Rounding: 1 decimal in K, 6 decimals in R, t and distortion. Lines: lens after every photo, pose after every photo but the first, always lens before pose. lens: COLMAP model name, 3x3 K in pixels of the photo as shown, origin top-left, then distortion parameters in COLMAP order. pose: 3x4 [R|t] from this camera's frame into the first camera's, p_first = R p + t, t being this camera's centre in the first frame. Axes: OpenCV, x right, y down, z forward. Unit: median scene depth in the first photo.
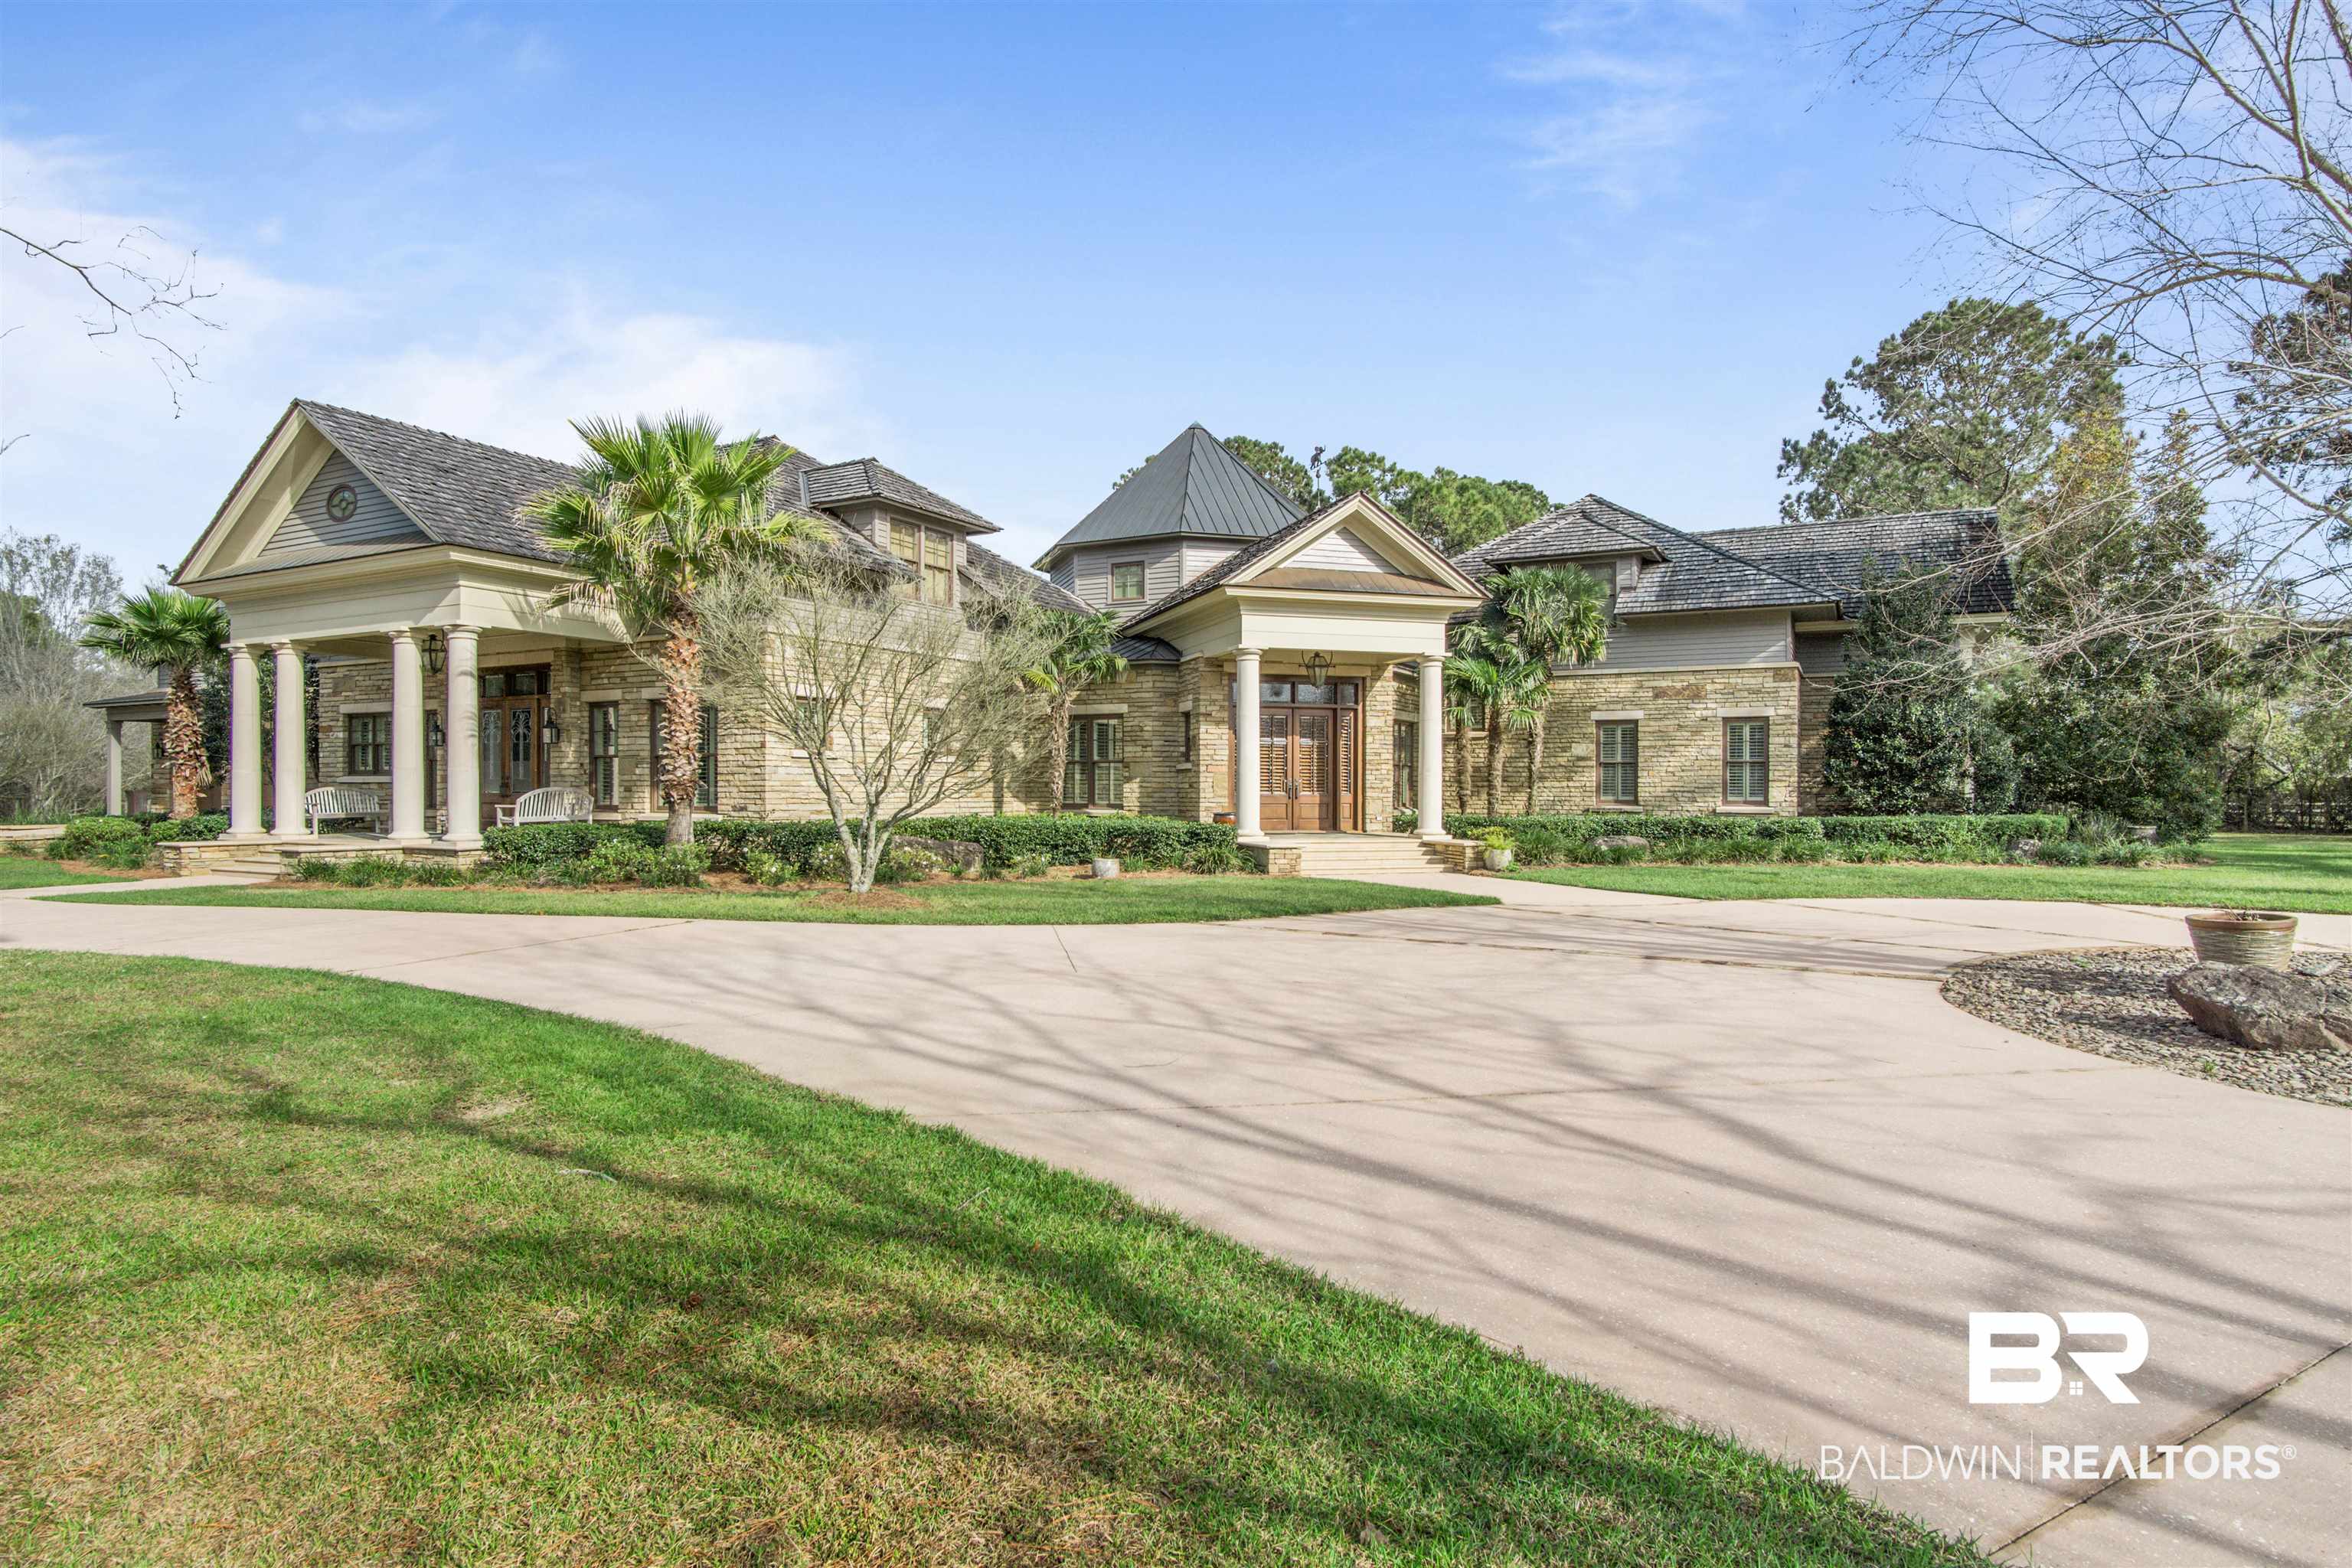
lens RADIAL K [[1240.4, 0, 1170.8], [0, 1240.4, 811.0], [0, 0, 1]] dist [-0.005551, -0.000784]
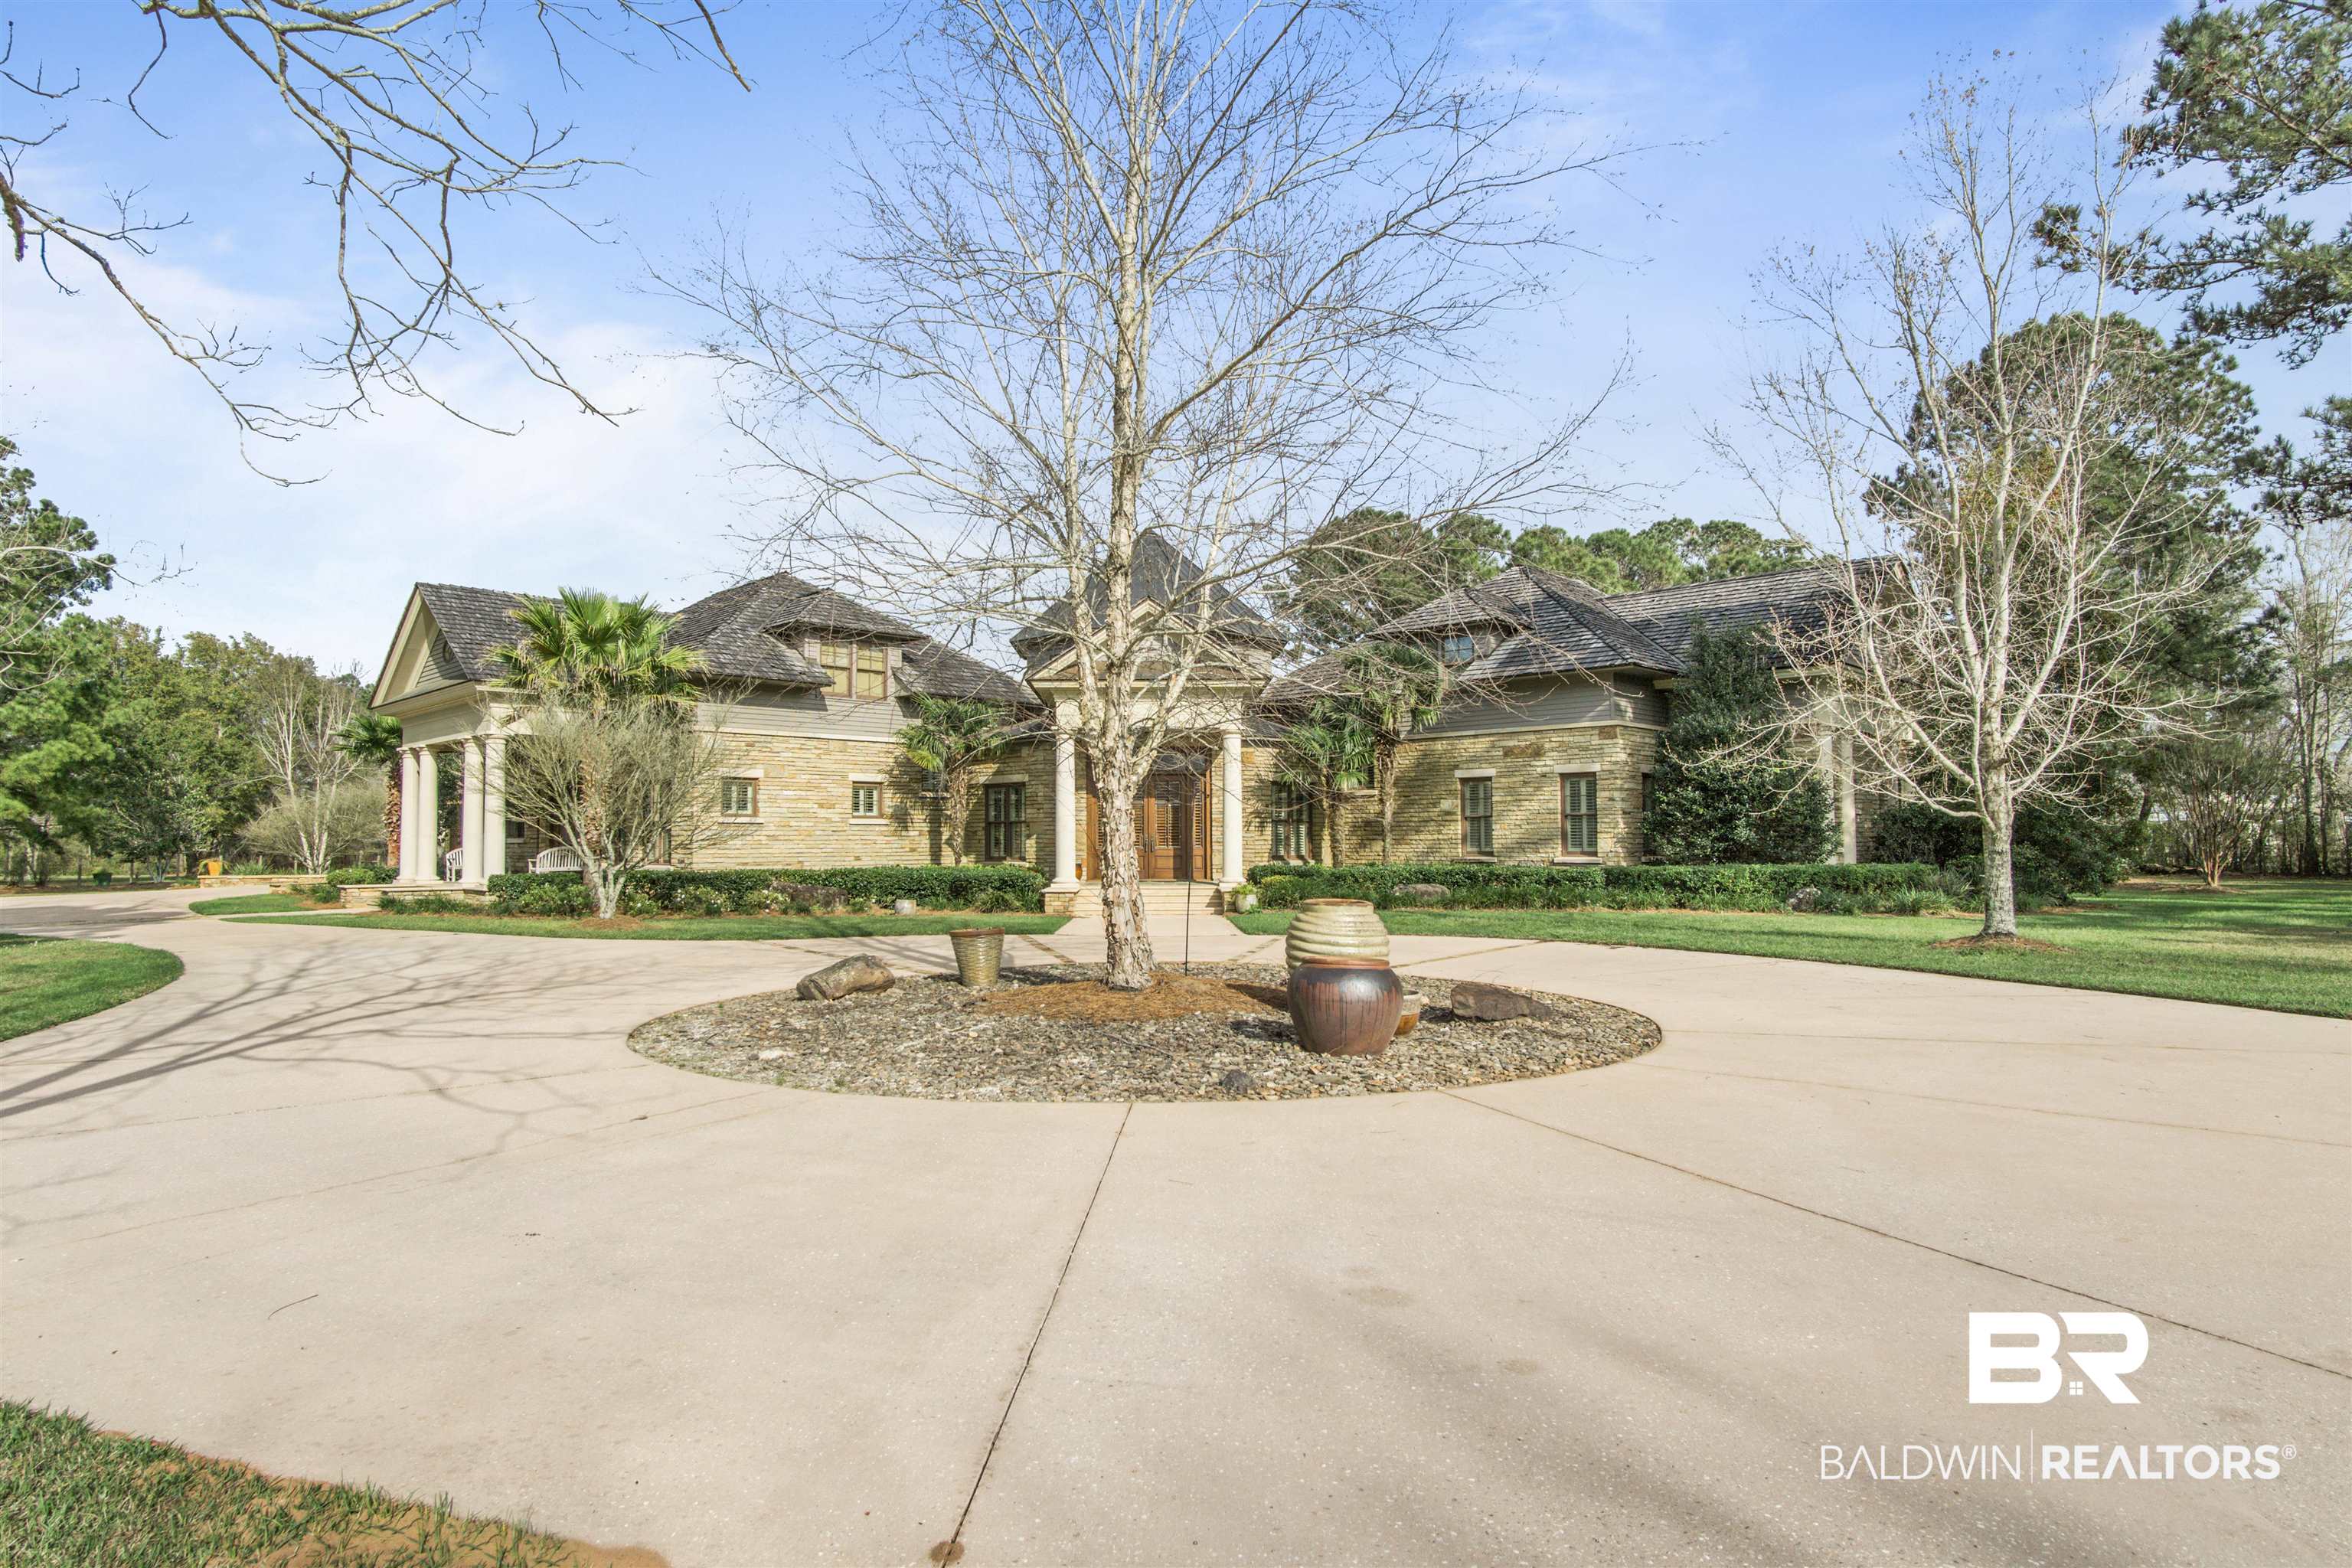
lens RADIAL K [[1240.4, 0, 1170.8], [0, 1240.4, 811.0], [0, 0, 1]] dist [-0.005551, -0.000784]
pose [[0.962280, -0.013575, -0.271721, 0.421960], [0.002474, 0.999150, -0.041155, 0.000223], [0.272048, 0.038930, 0.961496, -0.123009]]
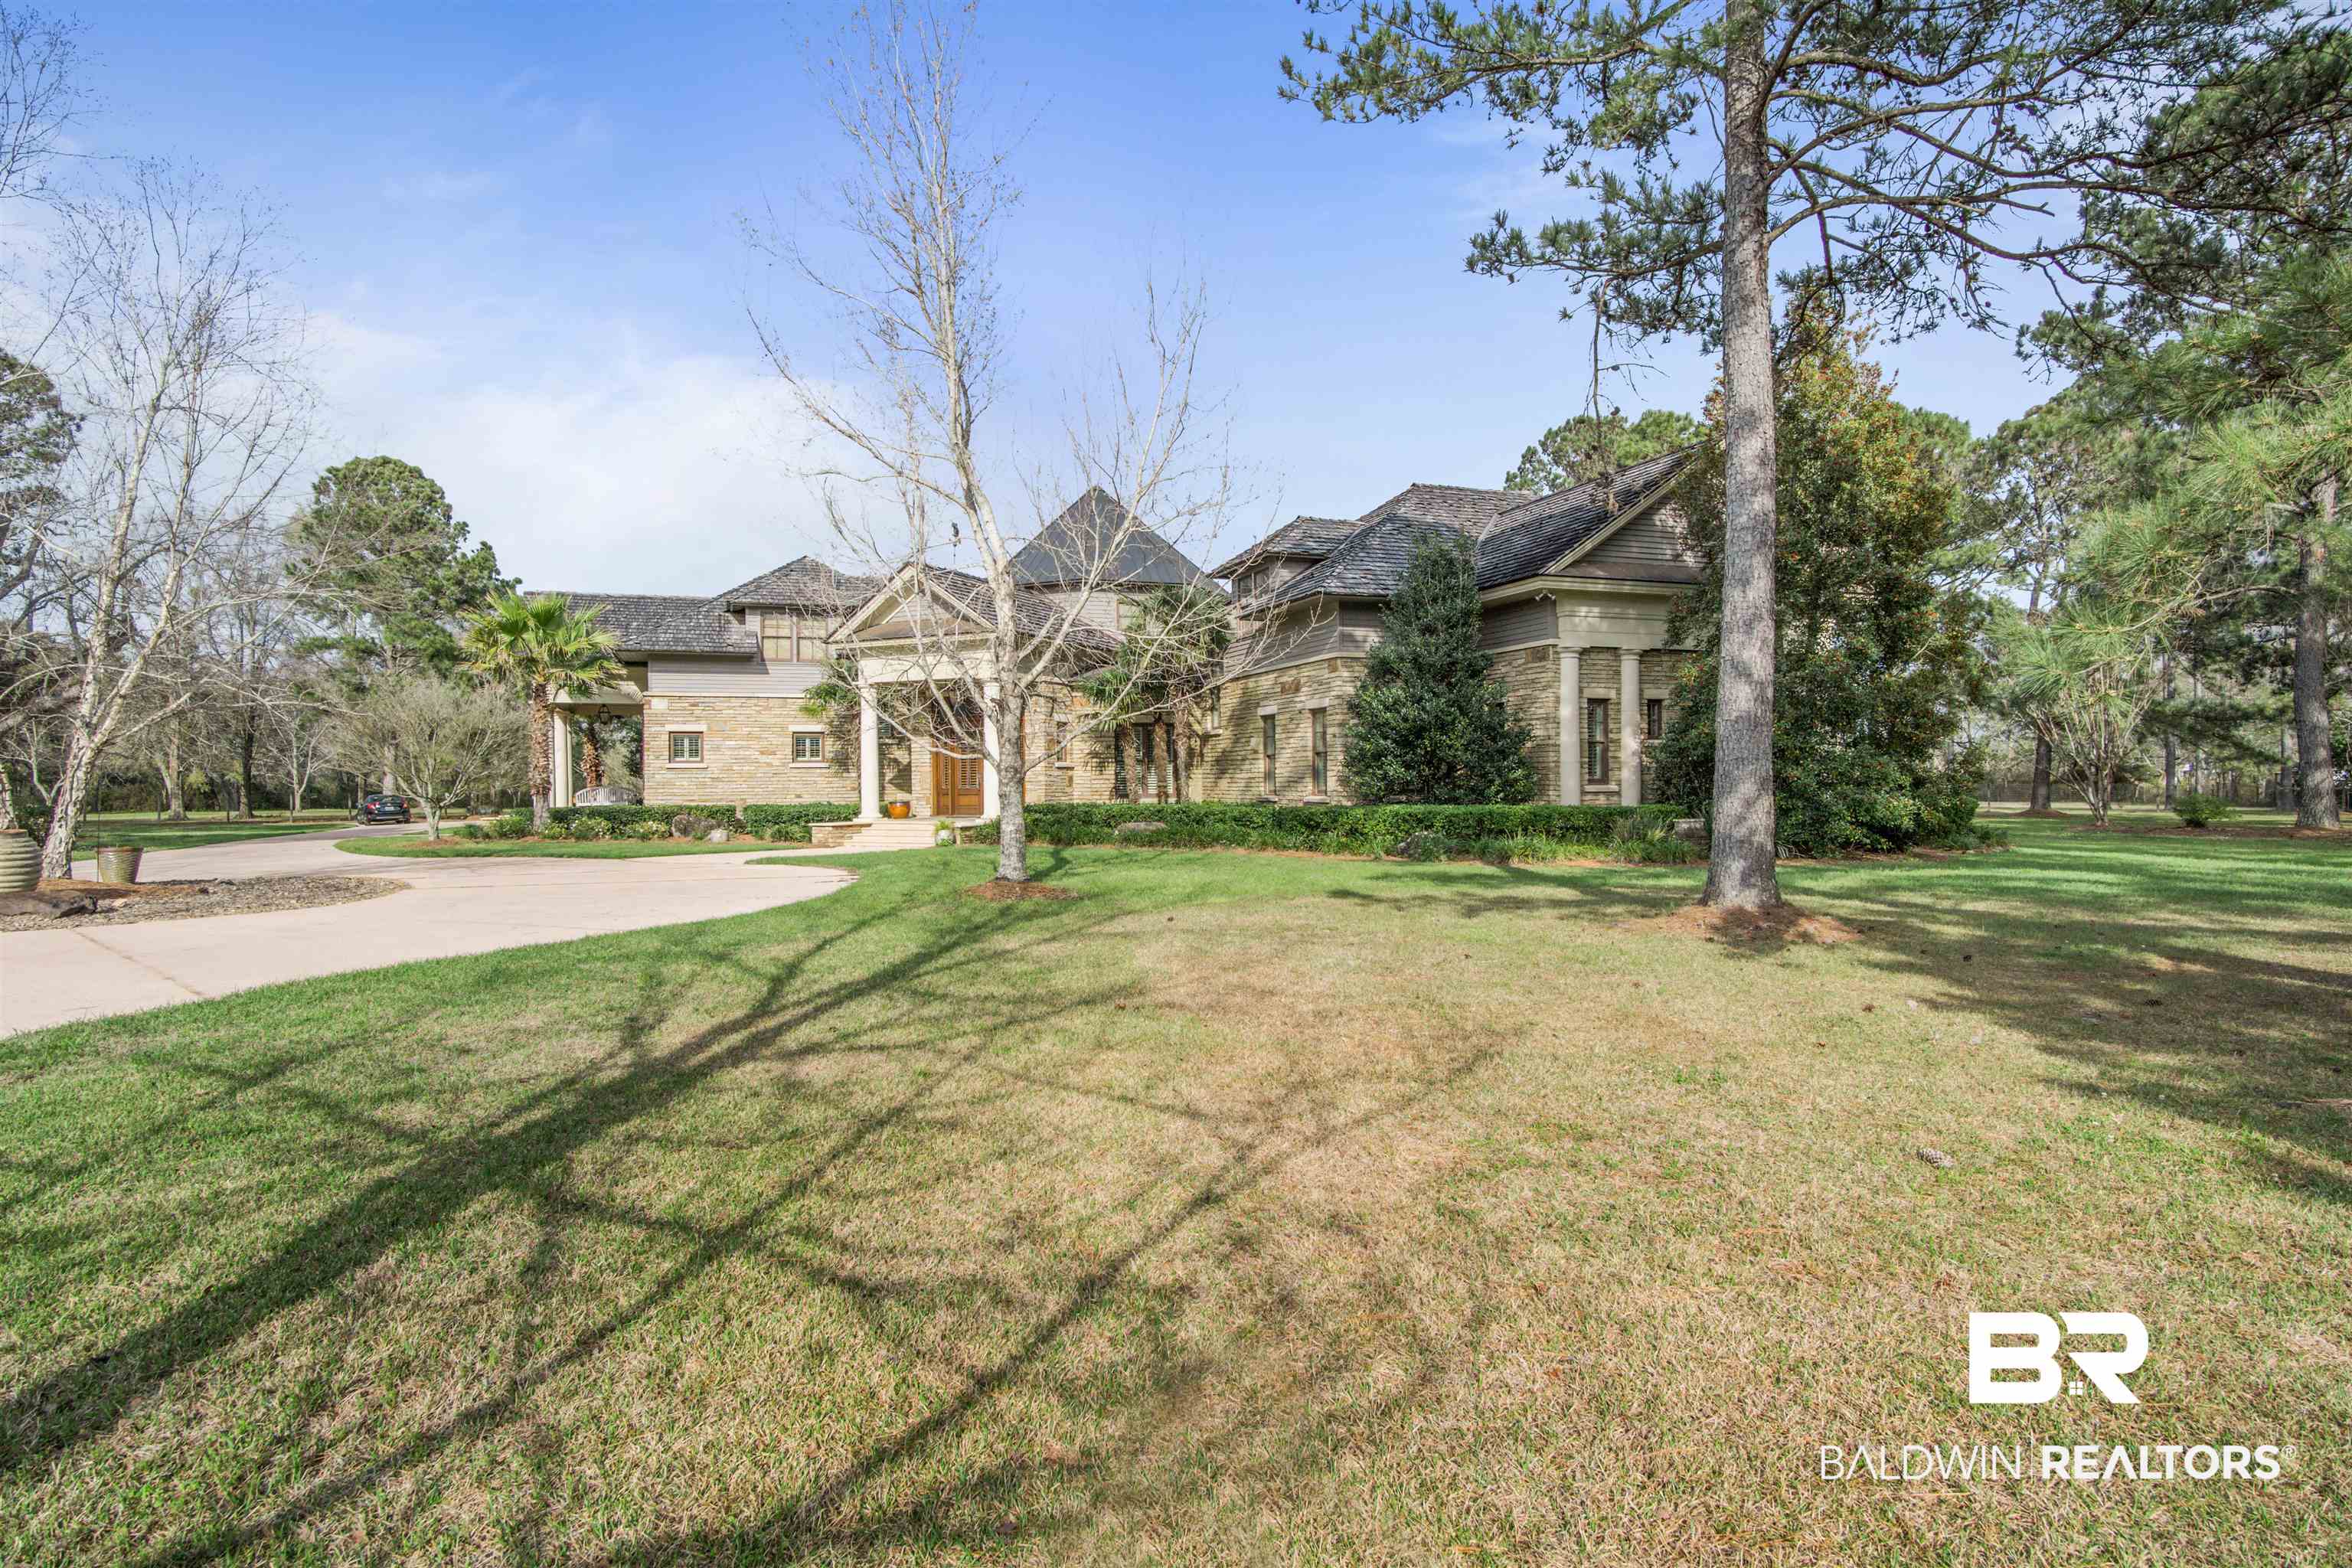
lens RADIAL K [[1240.4, 0, 1170.8], [0, 1240.4, 811.0], [0, 0, 1]] dist [-0.005551, -0.000784]
pose [[0.746171, 0.005859, -0.665728, 1.068923], [-0.000614, 0.999967, 0.008112, 0.001101], [0.665754, -0.005644, 0.746150, 0.156714]]
